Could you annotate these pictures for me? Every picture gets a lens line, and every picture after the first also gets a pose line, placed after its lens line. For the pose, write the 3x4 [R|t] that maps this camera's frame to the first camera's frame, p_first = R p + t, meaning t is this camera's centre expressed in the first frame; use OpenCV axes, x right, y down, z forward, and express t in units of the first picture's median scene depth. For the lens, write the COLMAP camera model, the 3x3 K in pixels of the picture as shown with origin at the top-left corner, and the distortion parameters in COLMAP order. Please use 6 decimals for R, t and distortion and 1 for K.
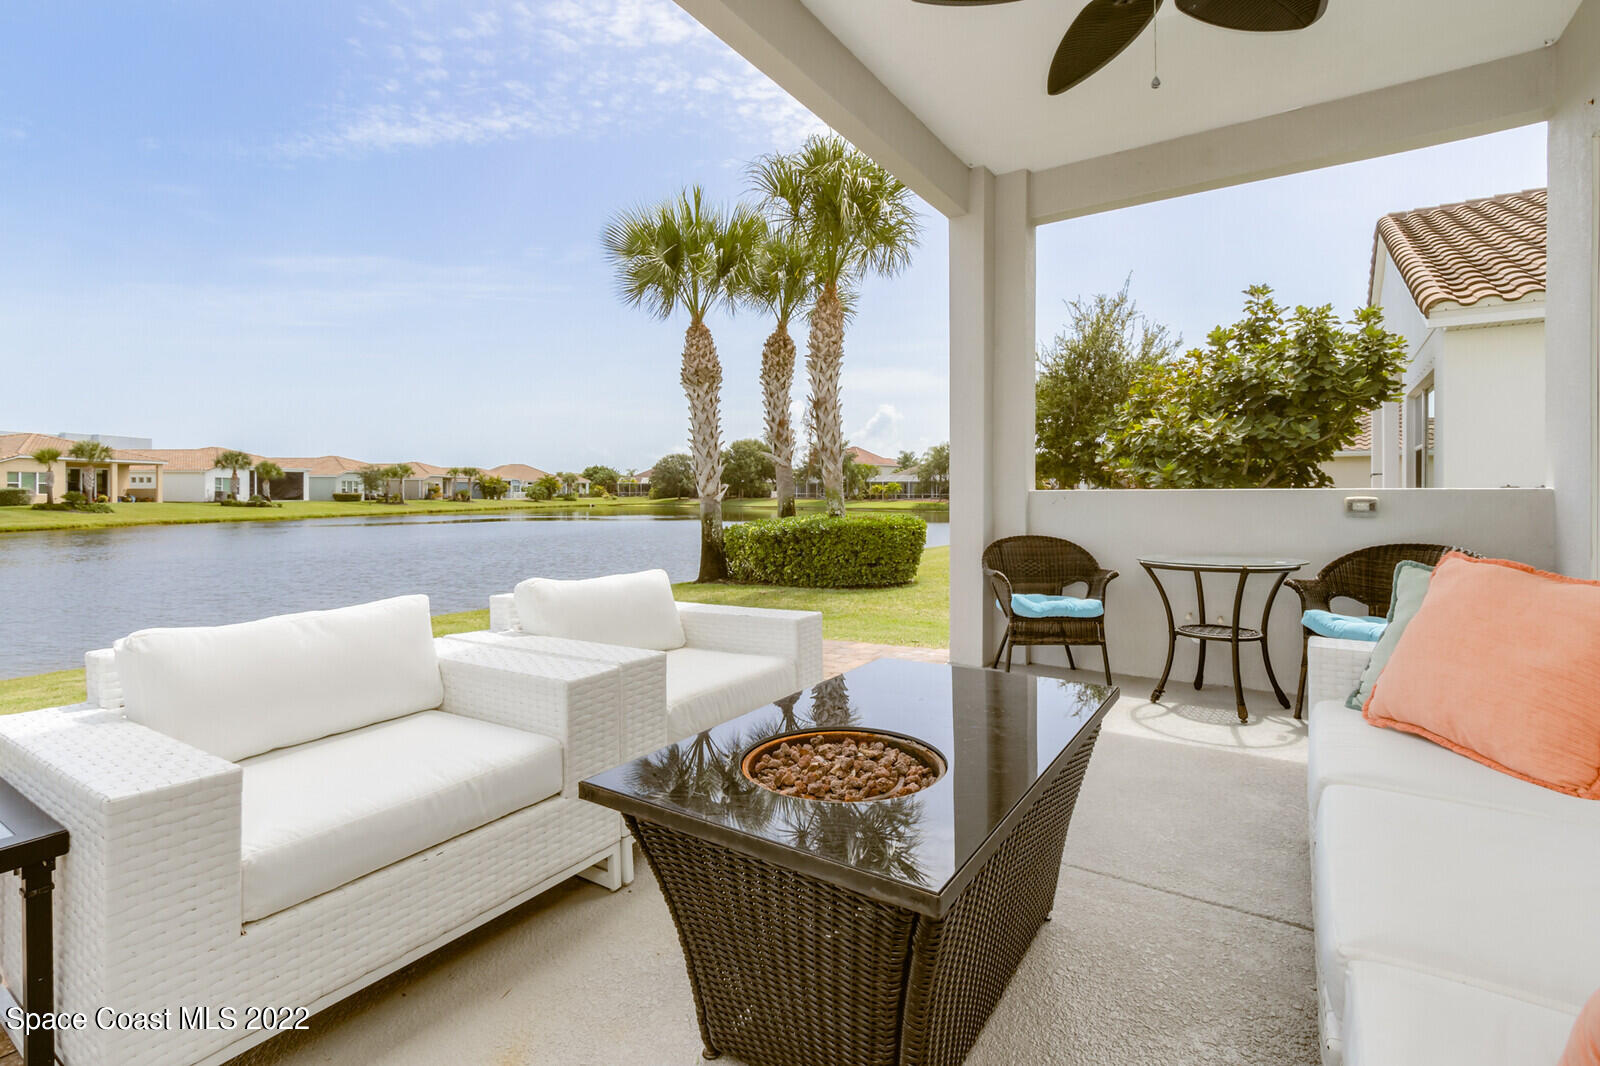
lens RADIAL K [[745.0, 0, 800.1], [0, 745.0, 504.0], [0, 0, 1]] dist [0.010826, -0.000646]
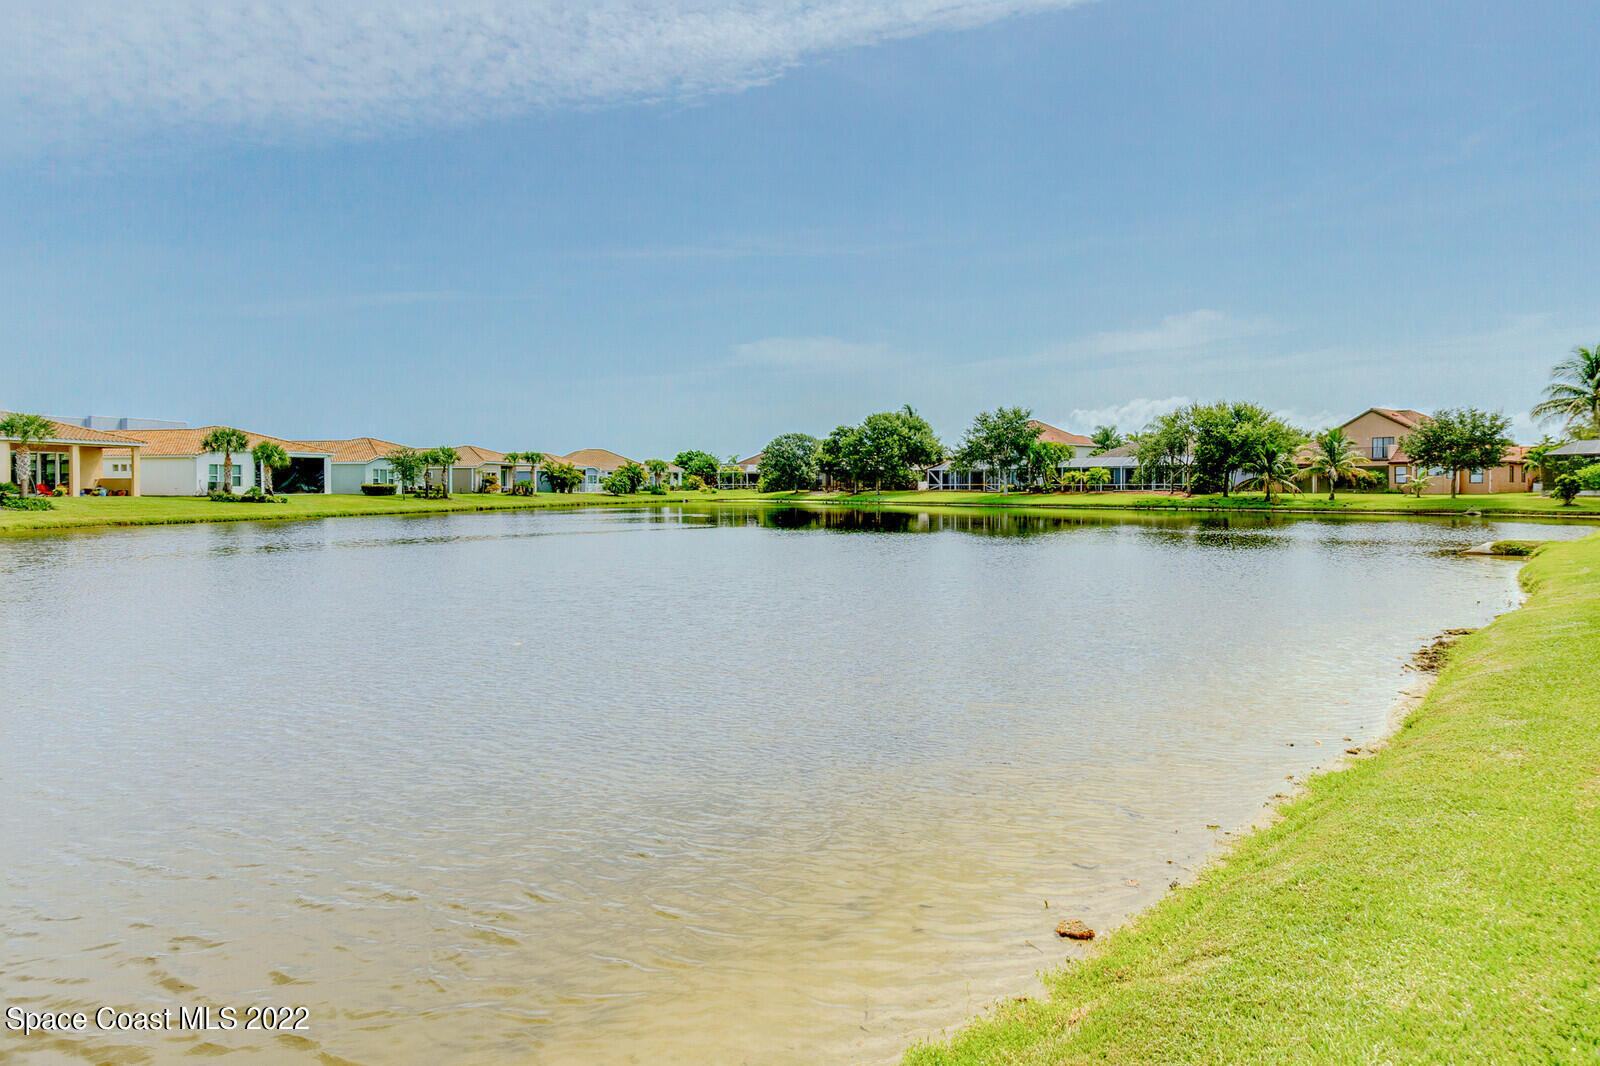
lens RADIAL K [[854.5, 0, 806.9], [0, 854.5, 522.3], [0, 0, 1]] dist [0.011617, -0.000552]
pose [[0.991233, 0.002459, -0.132106, -0.042524], [0.001044, 0.999650, 0.026443, 0.001050], [0.132125, -0.026349, 0.990883, 0.156138]]
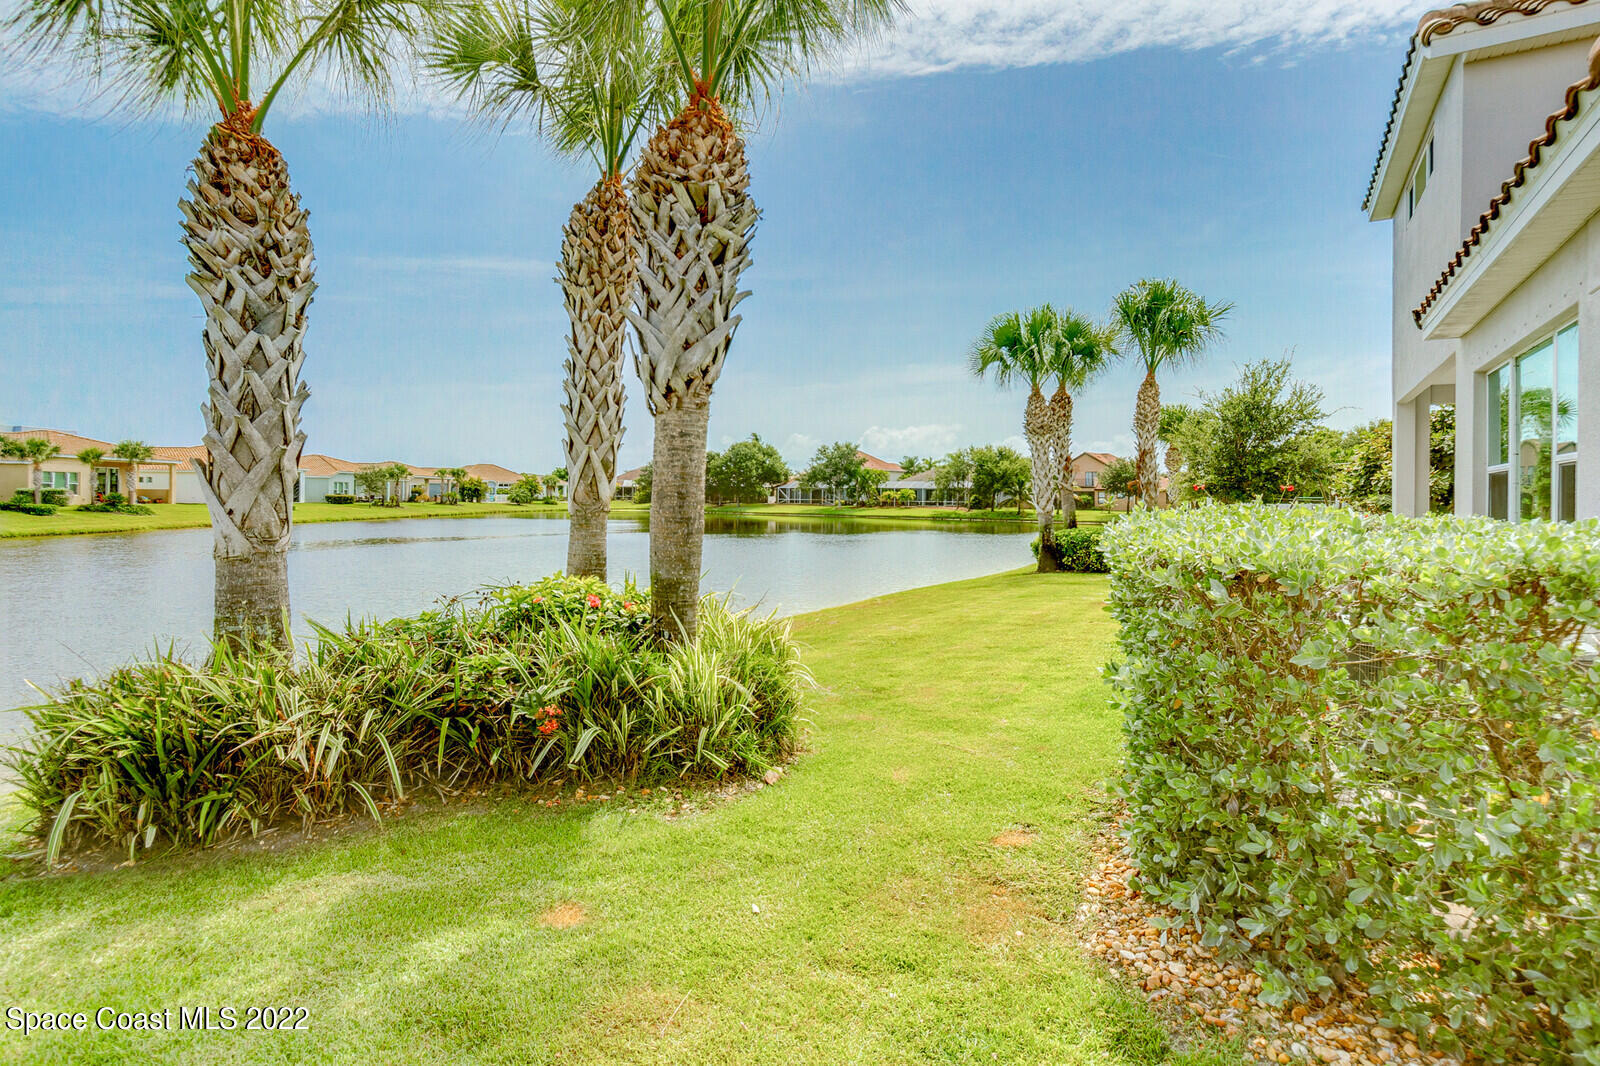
lens RADIAL K [[854.5, 0, 785.2], [0, 854.5, 533.7], [0, 0, 1]] dist [0.011617, -0.000552]
pose [[0.997182, 0.006062, 0.074774, -0.116208], [-0.008270, 0.999538, 0.029249, -0.002111], [-0.074563, -0.029785, 0.996771, -0.096570]]
